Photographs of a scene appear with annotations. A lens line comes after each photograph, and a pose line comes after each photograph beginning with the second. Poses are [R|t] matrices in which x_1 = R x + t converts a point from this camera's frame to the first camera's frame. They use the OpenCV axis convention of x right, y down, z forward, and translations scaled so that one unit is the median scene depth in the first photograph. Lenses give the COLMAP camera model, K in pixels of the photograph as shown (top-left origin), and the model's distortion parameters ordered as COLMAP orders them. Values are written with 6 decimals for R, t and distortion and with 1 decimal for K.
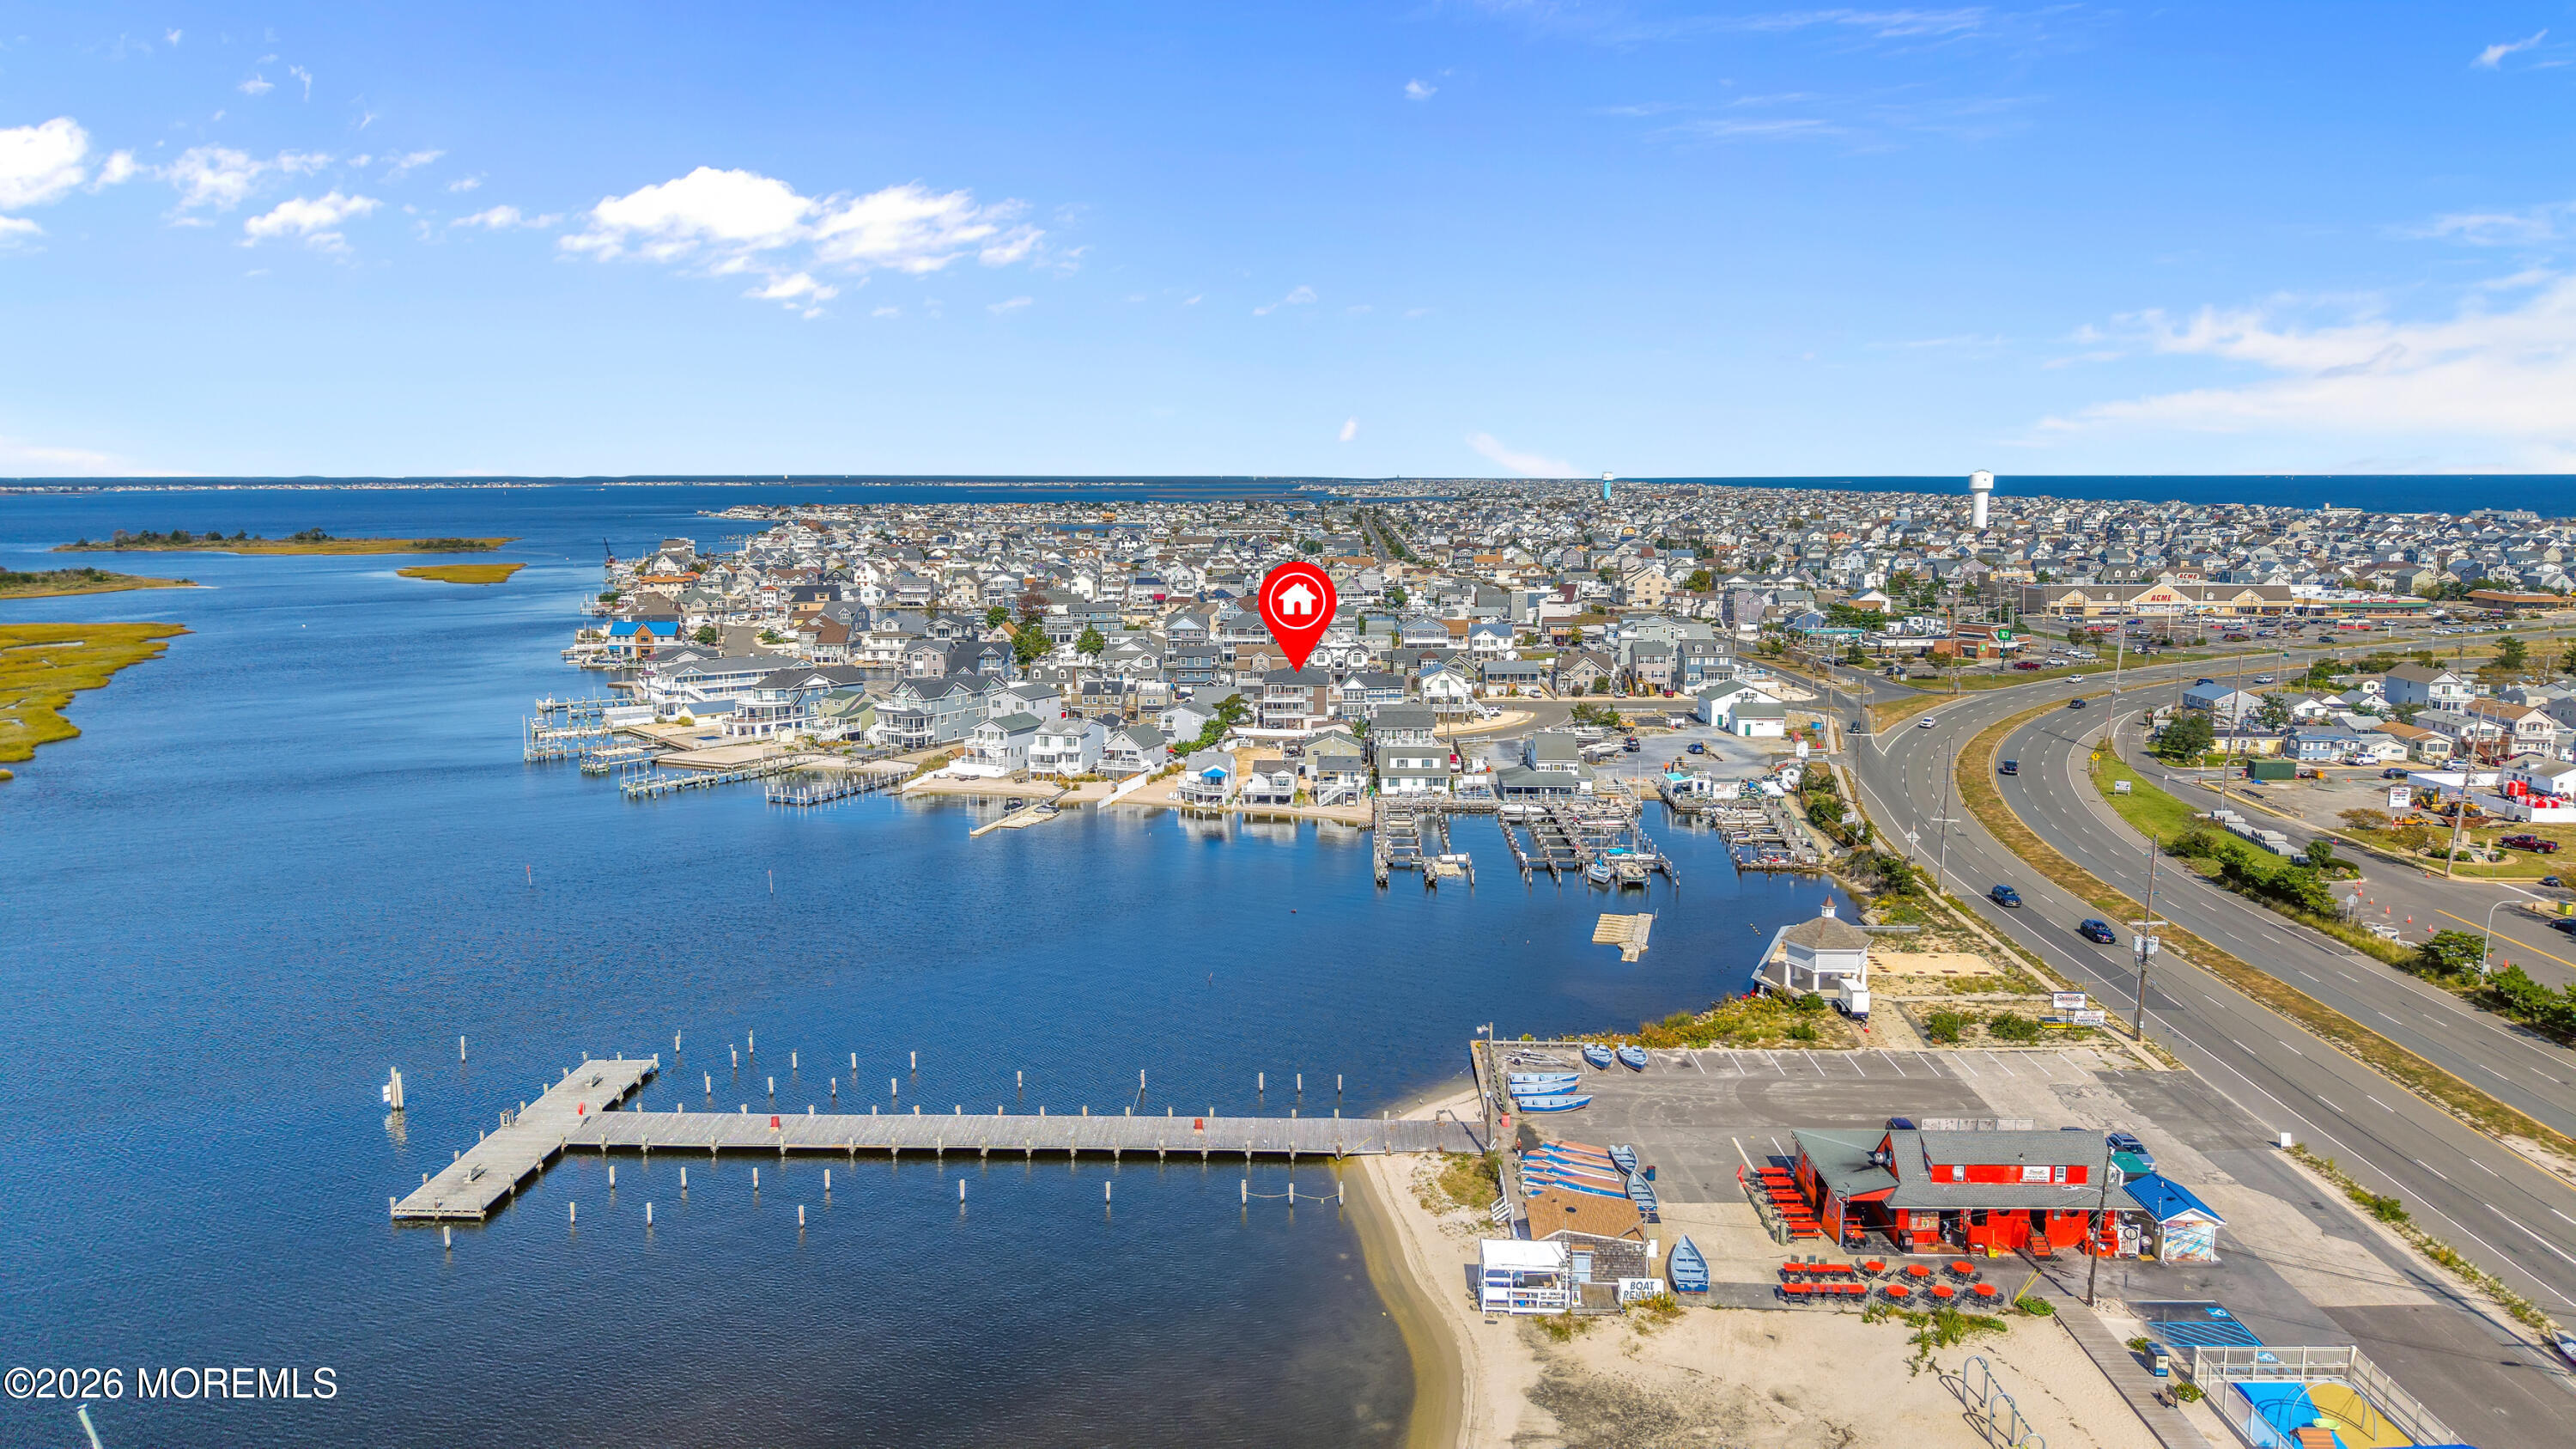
lens RADIAL K [[1726.9, 0, 1300.3], [0, 1726.9, 656.3], [0, 0, 1]] dist [0.024639, -0.032261]
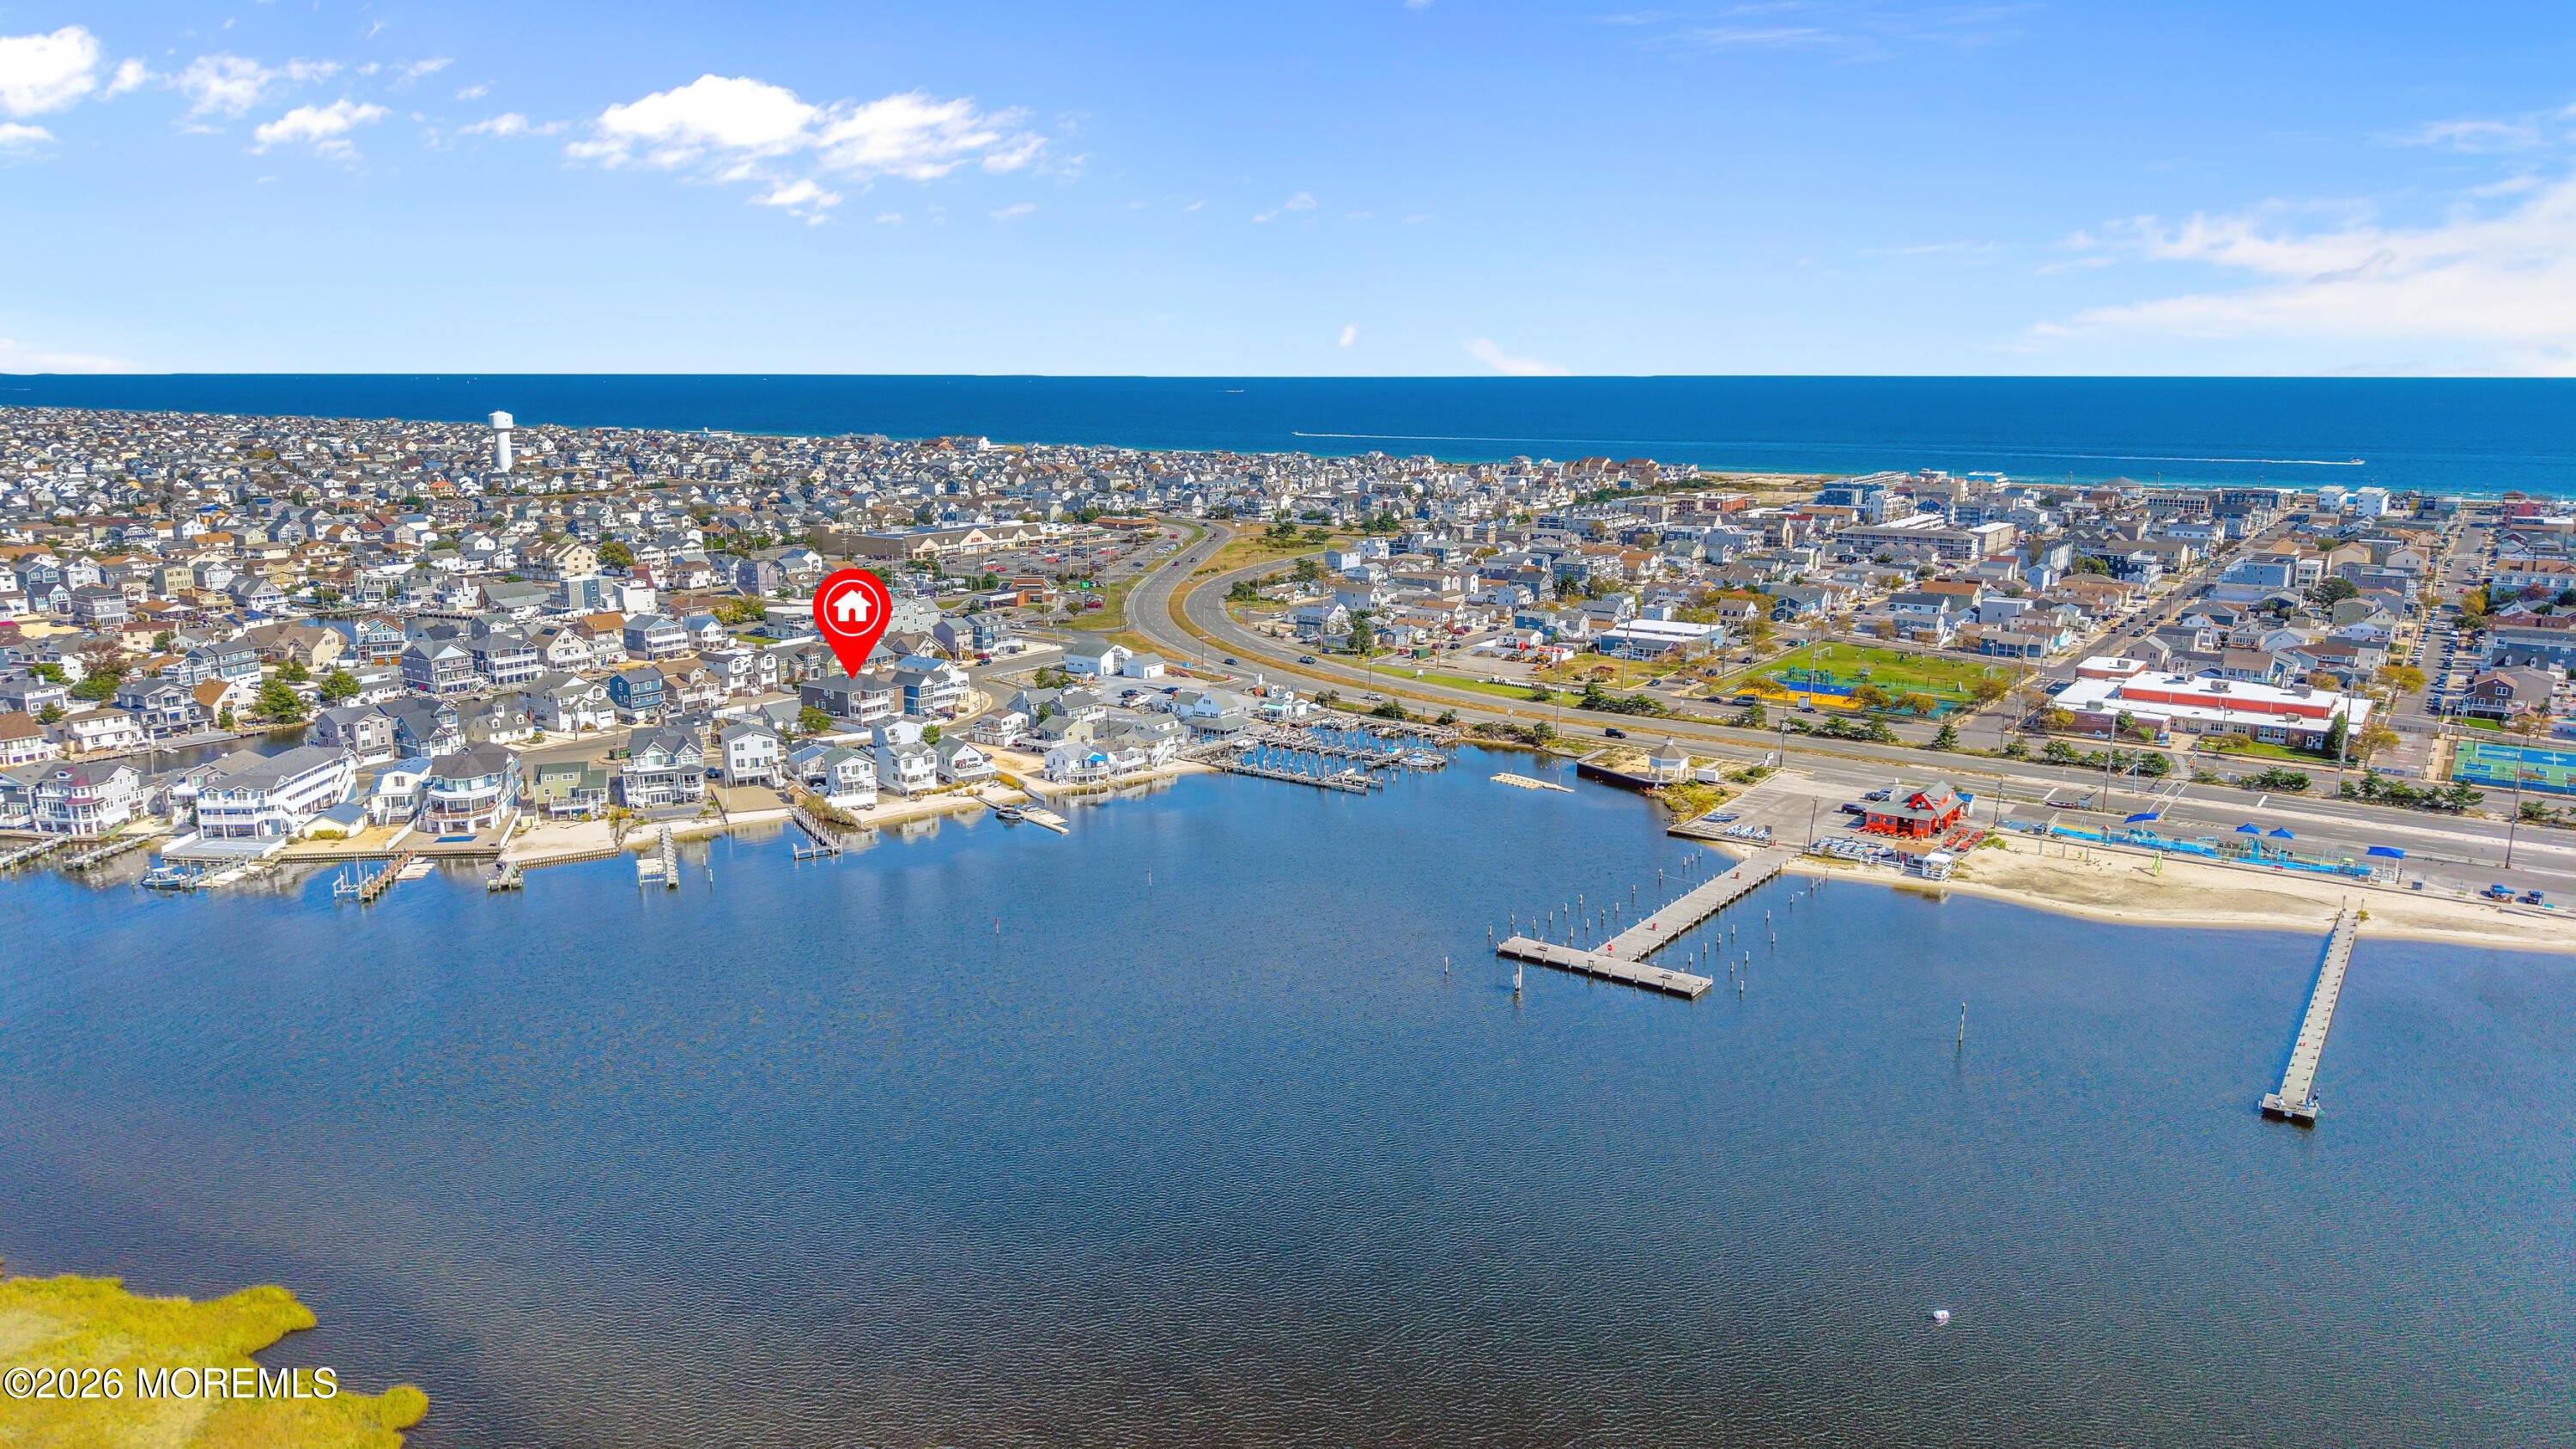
lens RADIAL K [[1710.2, 0, 1293.4], [0, 1710.2, 714.5], [0, 0, 1]] dist [0.071016, -0.108330]
pose [[0.546996, -0.160168, 0.821670, -1.782114], [0.083224, 0.987068, 0.137006, -0.228697], [-0.832988, -0.006559, 0.553252, 0.229425]]
